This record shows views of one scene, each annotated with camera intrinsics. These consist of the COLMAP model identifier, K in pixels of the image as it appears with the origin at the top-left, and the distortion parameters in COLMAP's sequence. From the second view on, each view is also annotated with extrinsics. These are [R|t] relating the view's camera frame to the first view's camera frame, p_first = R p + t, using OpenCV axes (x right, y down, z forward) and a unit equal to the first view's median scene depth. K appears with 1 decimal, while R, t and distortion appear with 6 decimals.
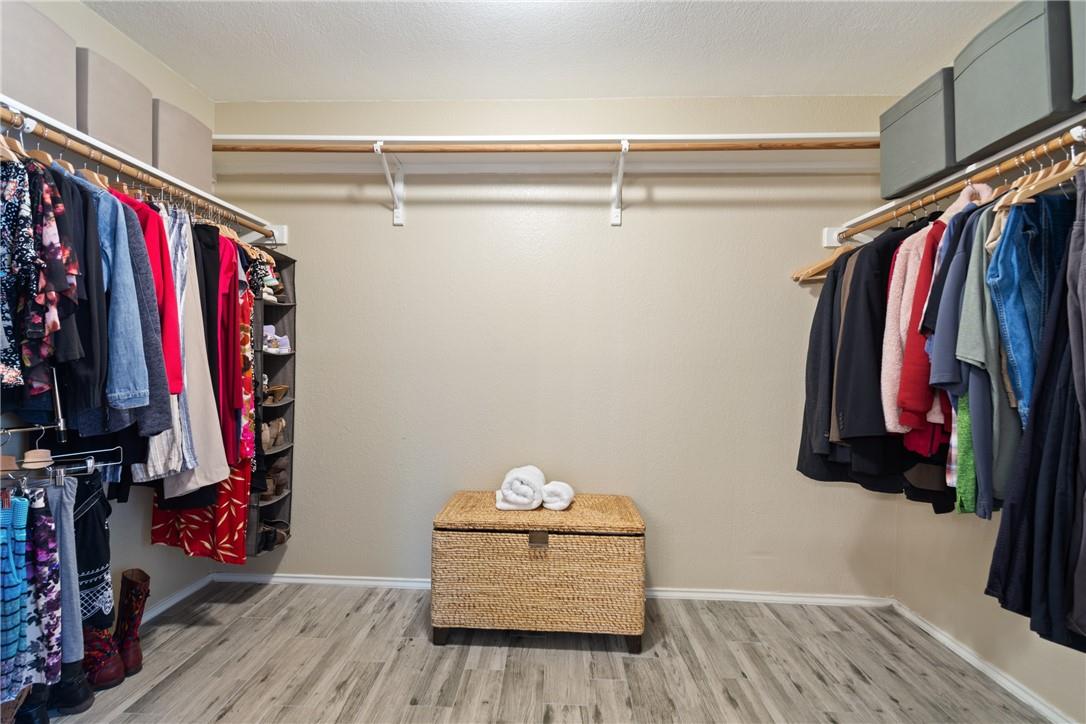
lens RADIAL K [[480.1, 0, 535.9], [0, 480.1, 369.8], [0, 0, 1]] dist [-0.001505, -0.000480]
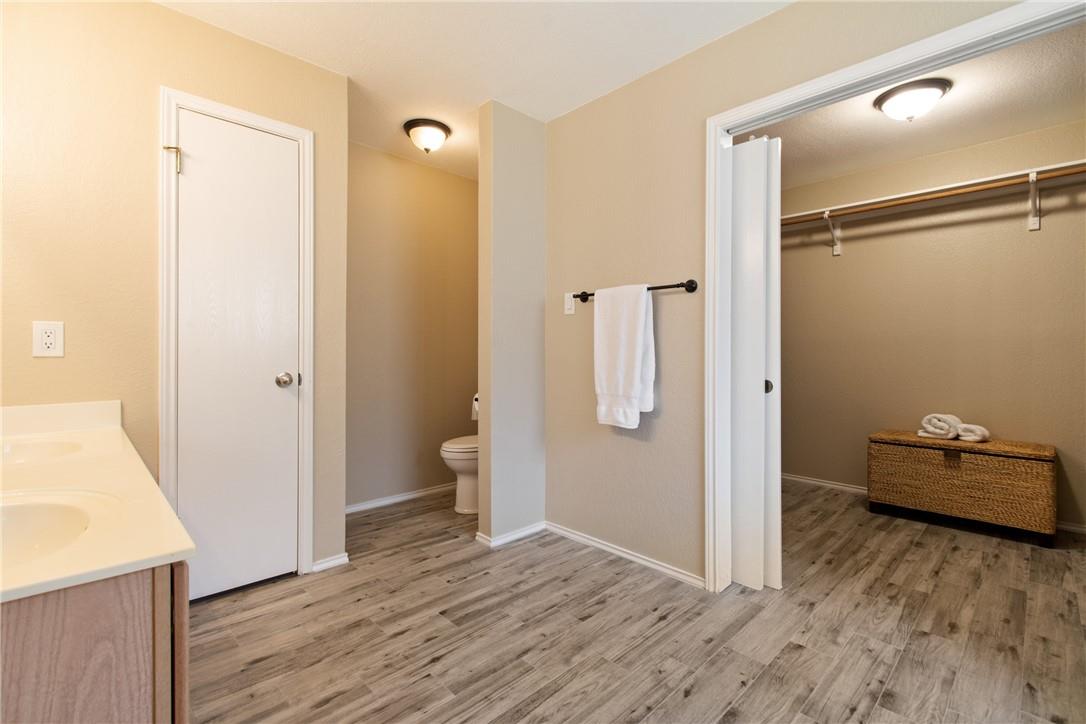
lens RADIAL K [[480.1, 0, 535.9], [0, 480.1, 369.8], [0, 0, 1]] dist [-0.001505, -0.000480]
pose [[0.719044, -0.003887, -0.694953, 0.106841], [0.020452, 0.999670, 0.015569, 0.028706], [0.694663, -0.025408, 0.718886, -0.947569]]
